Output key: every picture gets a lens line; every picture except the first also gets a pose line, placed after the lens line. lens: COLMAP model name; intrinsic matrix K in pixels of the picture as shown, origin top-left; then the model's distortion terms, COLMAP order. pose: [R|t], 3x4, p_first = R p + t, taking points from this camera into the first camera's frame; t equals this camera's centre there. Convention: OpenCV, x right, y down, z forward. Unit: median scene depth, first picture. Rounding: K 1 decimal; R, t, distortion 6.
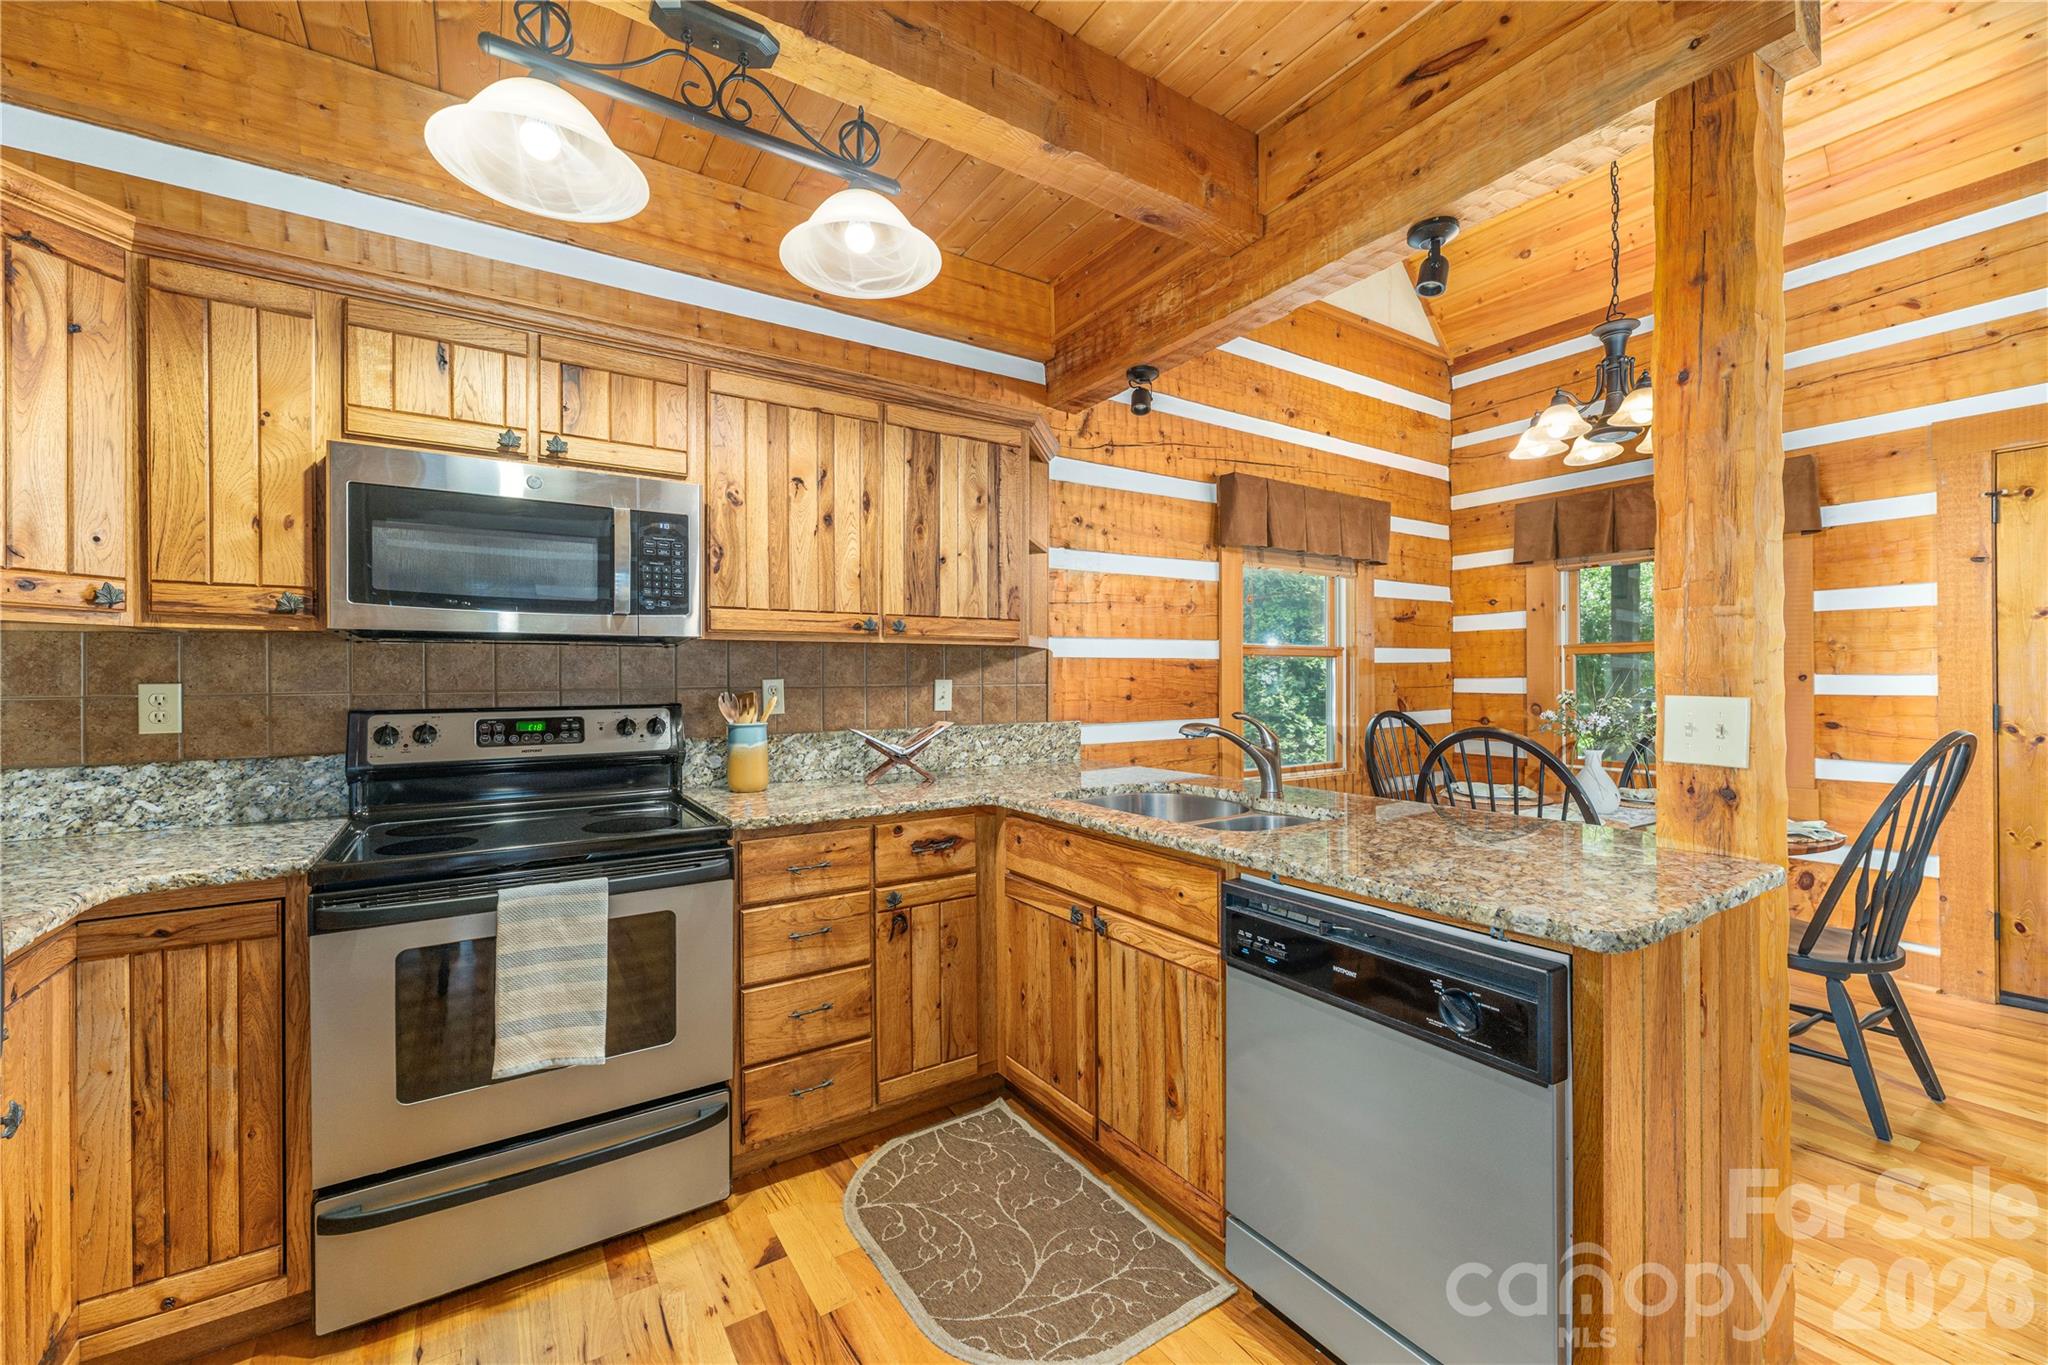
lens RADIAL K [[827.9, 0, 1024.3], [0, 827.9, 677.3], [0, 0, 1]] dist [0.000748, 0.000271]
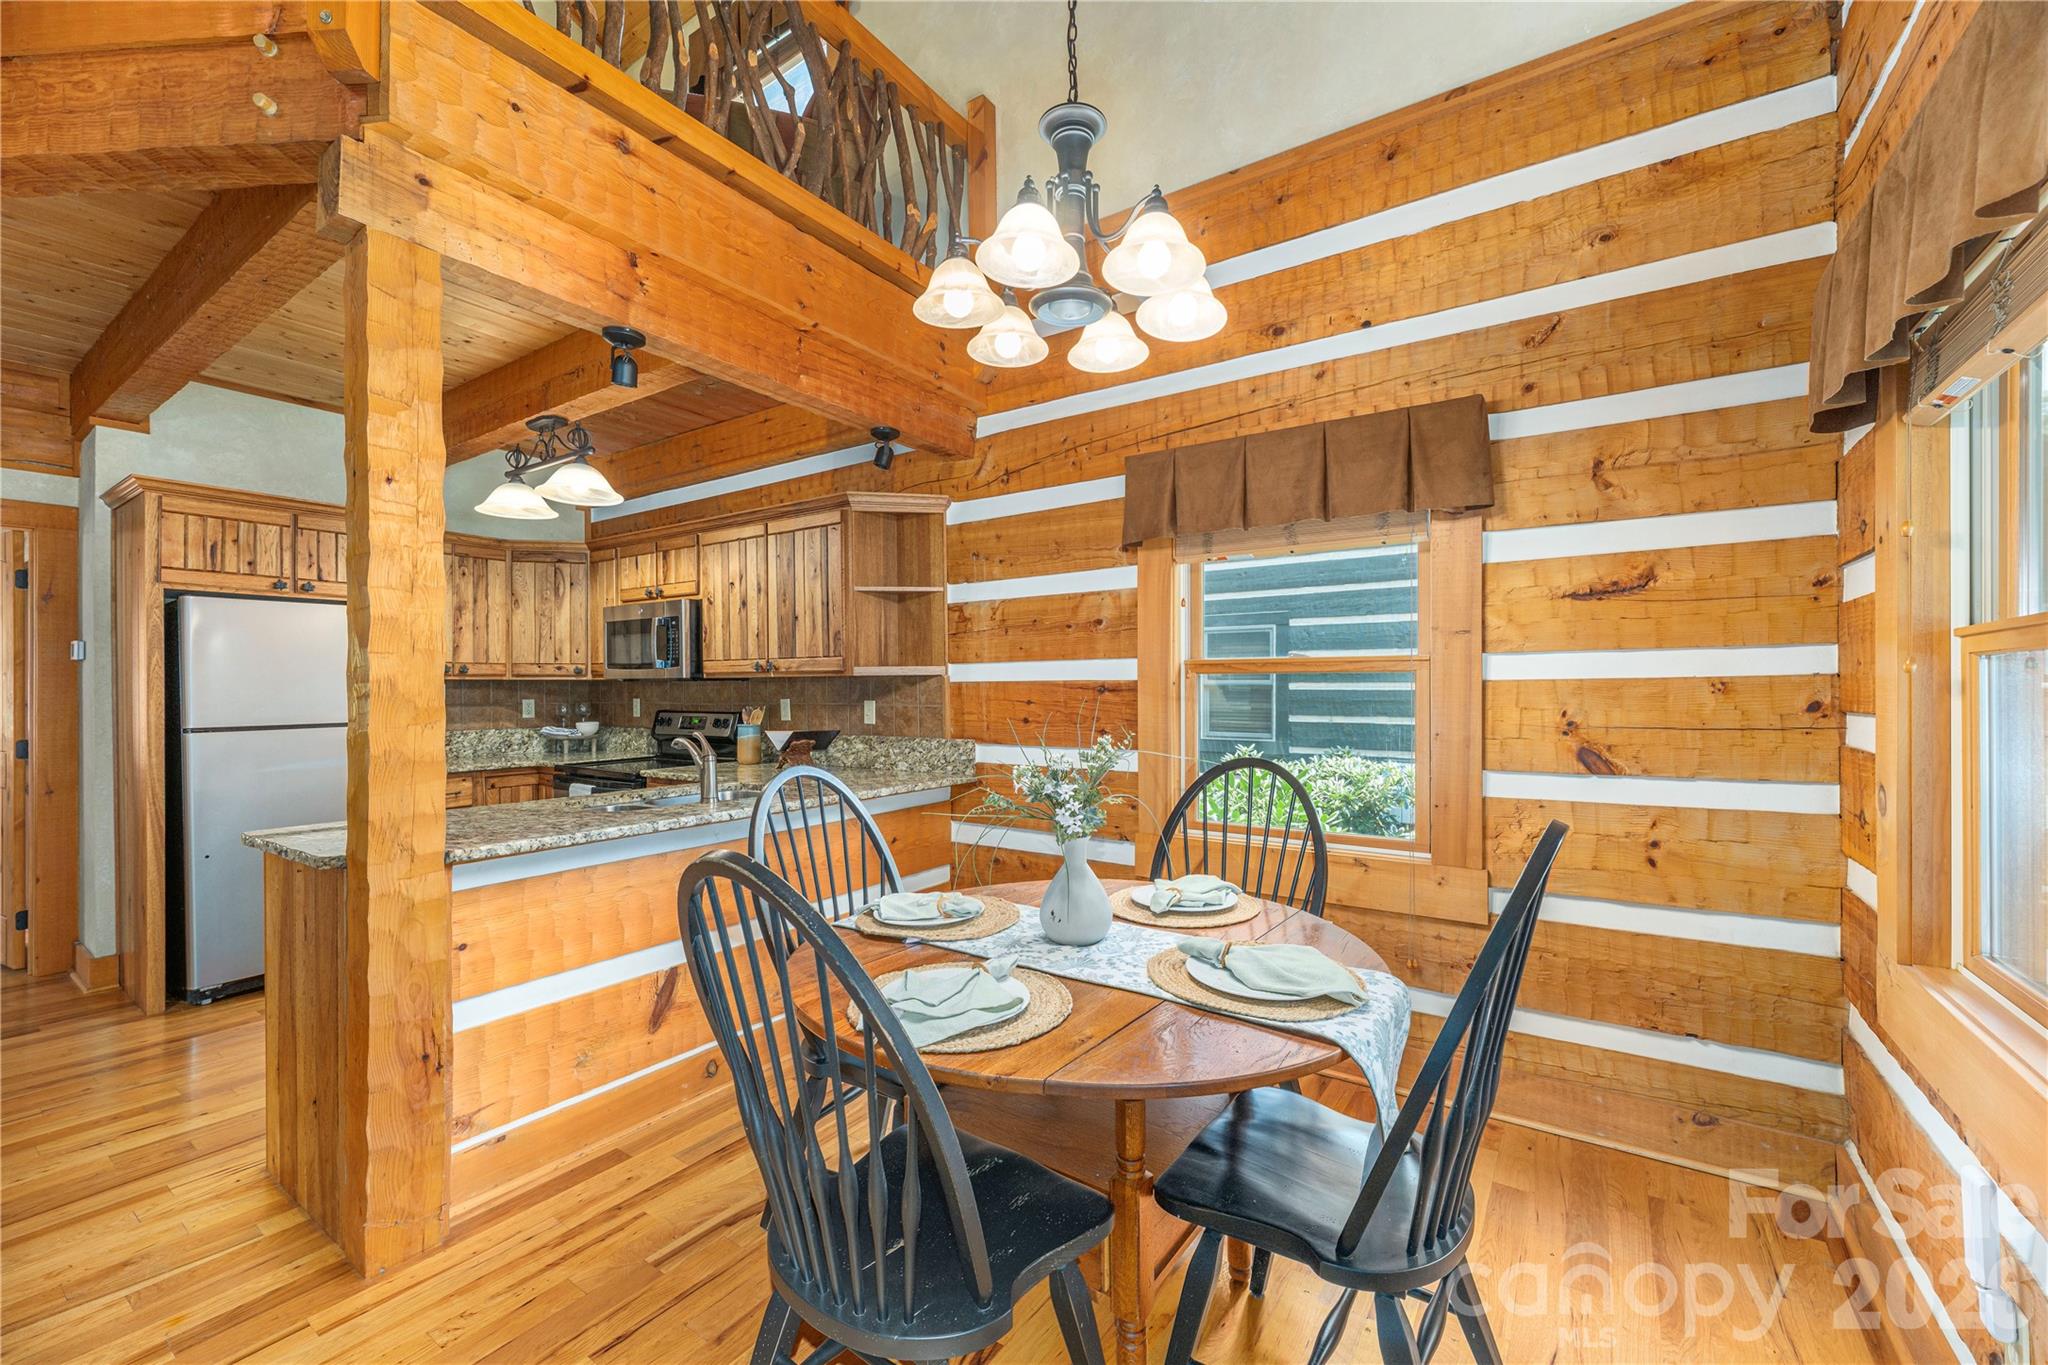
lens RADIAL K [[825.7, 0, 1028.6], [0, 825.7, 686.6], [0, 0, 1]] dist [0.000510, 0.000067]
pose [[0.380325, 0.003293, -0.924847, 1.573212], [0.003546, 0.999981, 0.005019, -0.032218], [0.924846, -0.005188, 0.380306, 0.938188]]
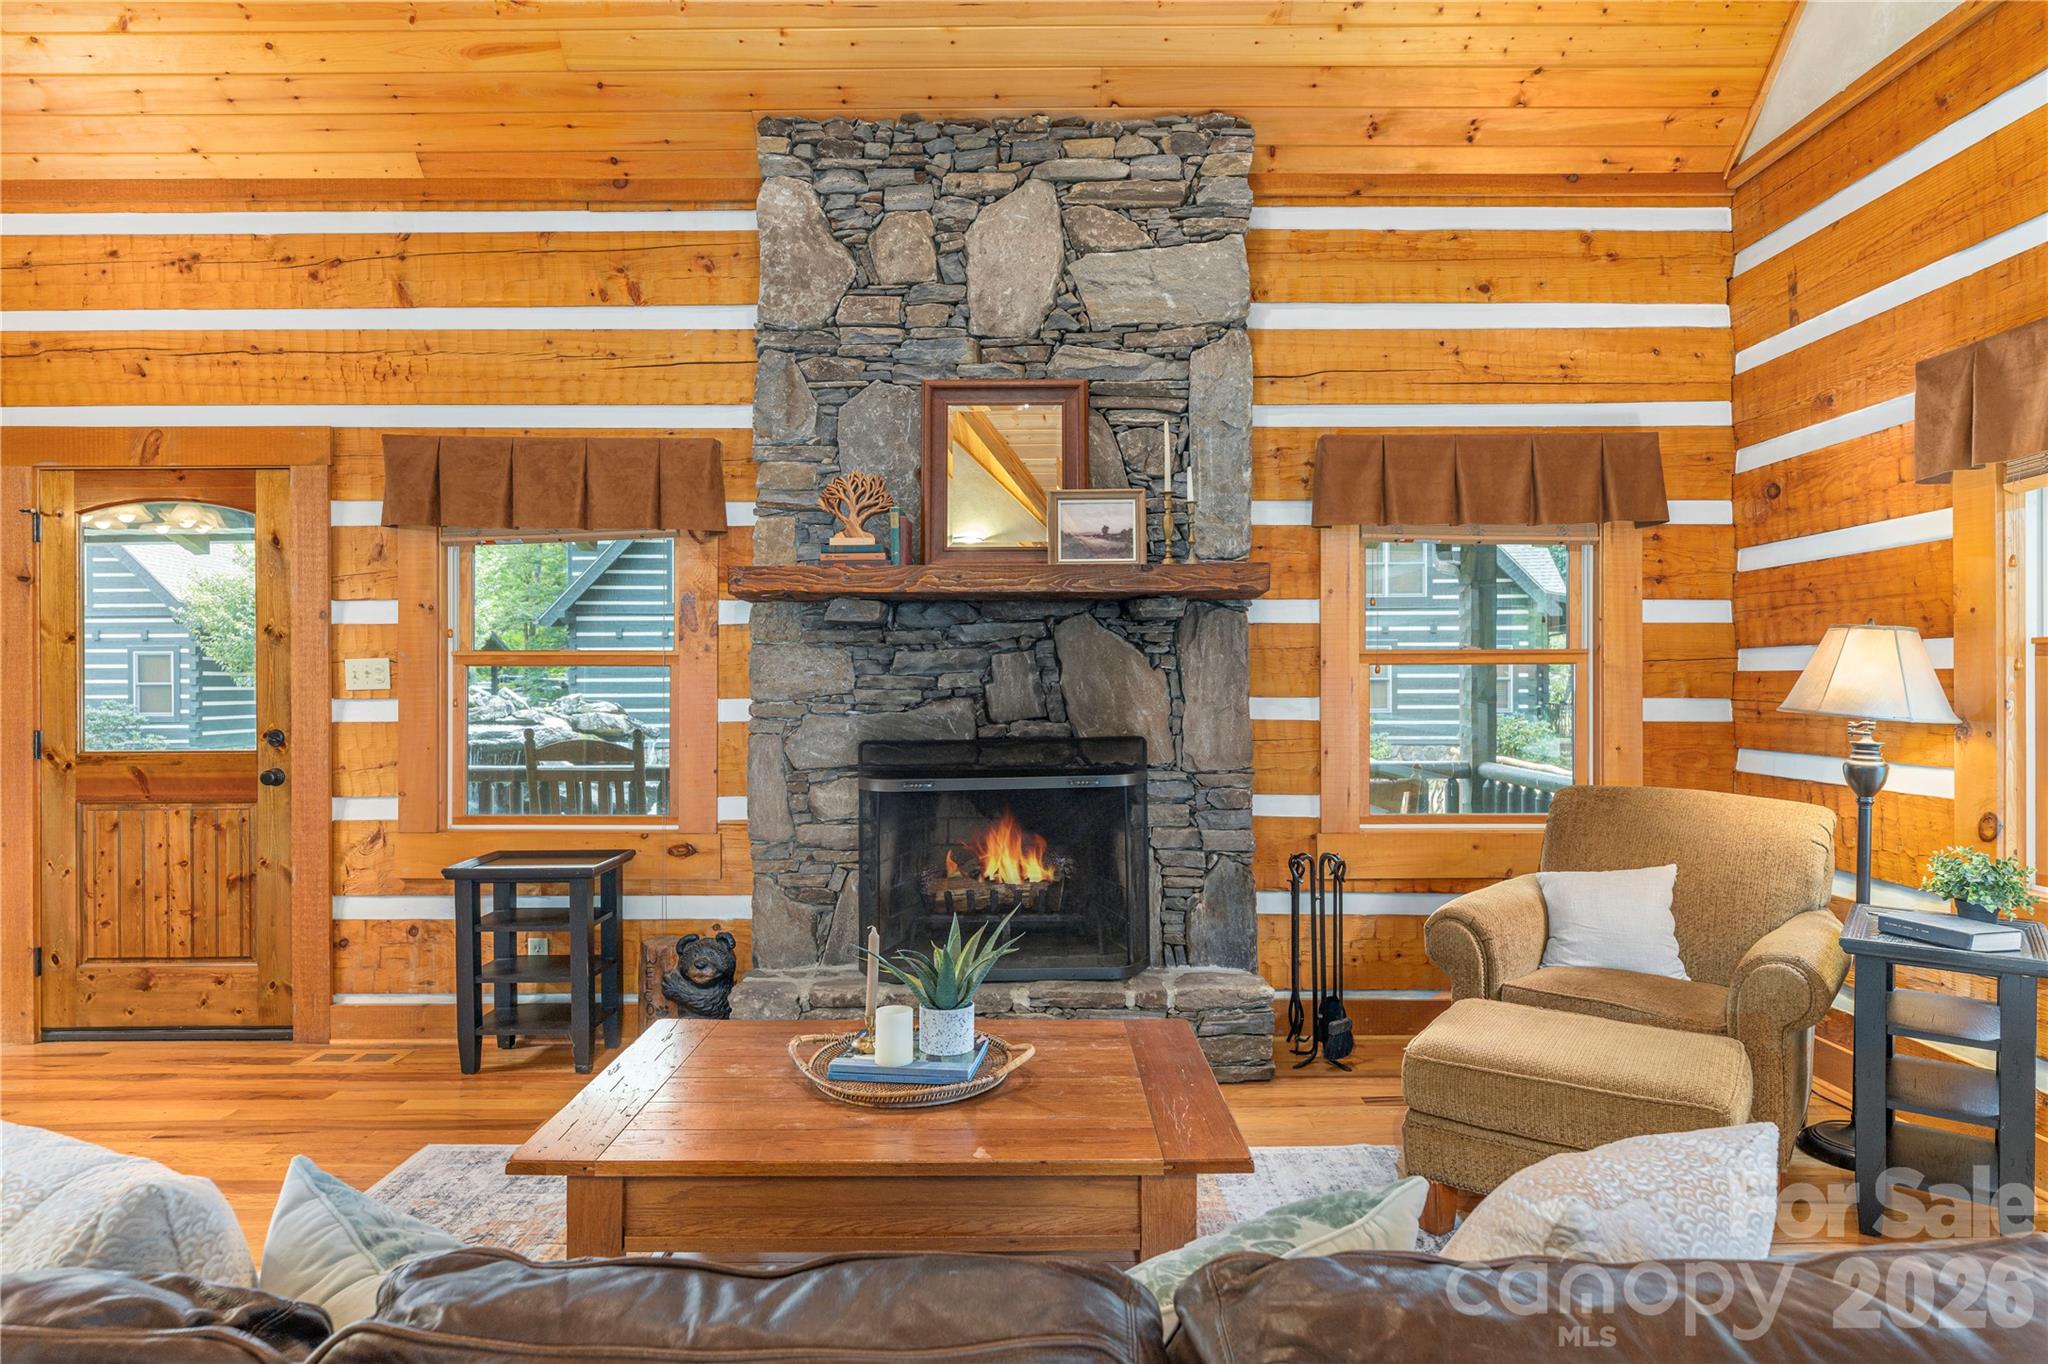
lens RADIAL K [[1151.8, 0, 1030.3], [0, 1151.8, 684.0], [0, 0, 1]] dist [0.001542, 0.000301]
pose [[0.554004, 0.000788, 0.832514, 0.937471], [-0.000396, 1.000000, -0.000683, -0.028592], [-0.832514, 0.000049, 0.554004, -0.940749]]
